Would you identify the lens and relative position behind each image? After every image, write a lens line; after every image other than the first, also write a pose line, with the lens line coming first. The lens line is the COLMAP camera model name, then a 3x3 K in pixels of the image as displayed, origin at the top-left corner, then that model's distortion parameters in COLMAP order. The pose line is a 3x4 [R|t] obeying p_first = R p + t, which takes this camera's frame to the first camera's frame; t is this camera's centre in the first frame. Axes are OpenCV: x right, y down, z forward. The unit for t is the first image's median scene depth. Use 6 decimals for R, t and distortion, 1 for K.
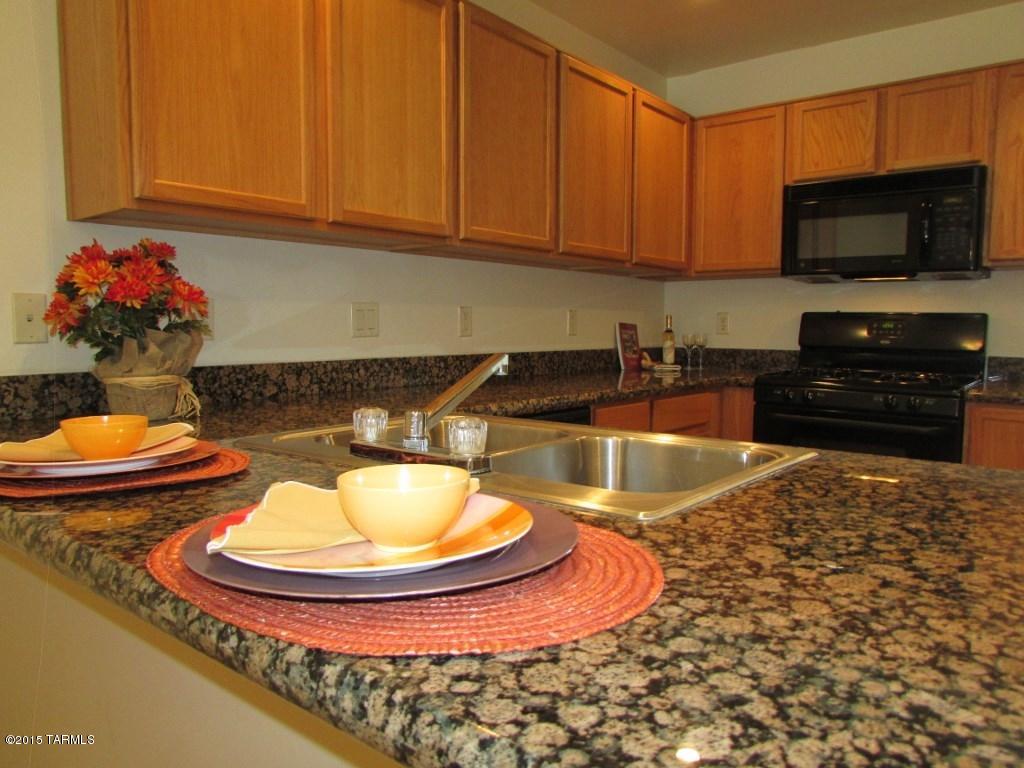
lens RADIAL K [[728.1, 0, 521.6], [0, 728.1, 375.2], [0, 0, 1]] dist [-0.004875, -0.003492]
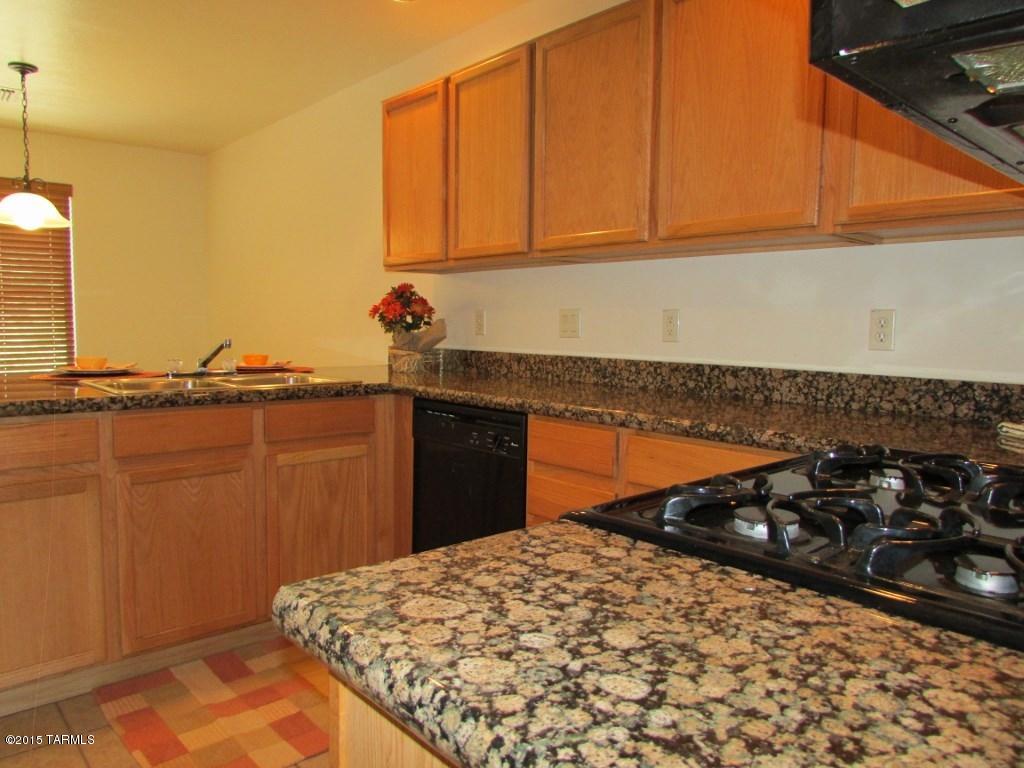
lens RADIAL K [[728.1, 0, 520.4], [0, 728.1, 393.5], [0, 0, 1]] dist [-0.004875, -0.003492]
pose [[-0.163958, 0.084898, -0.982807, 0.916055], [-0.086728, 0.991191, 0.100091, -0.069077], [0.982647, 0.101647, -0.155151, 1.039337]]
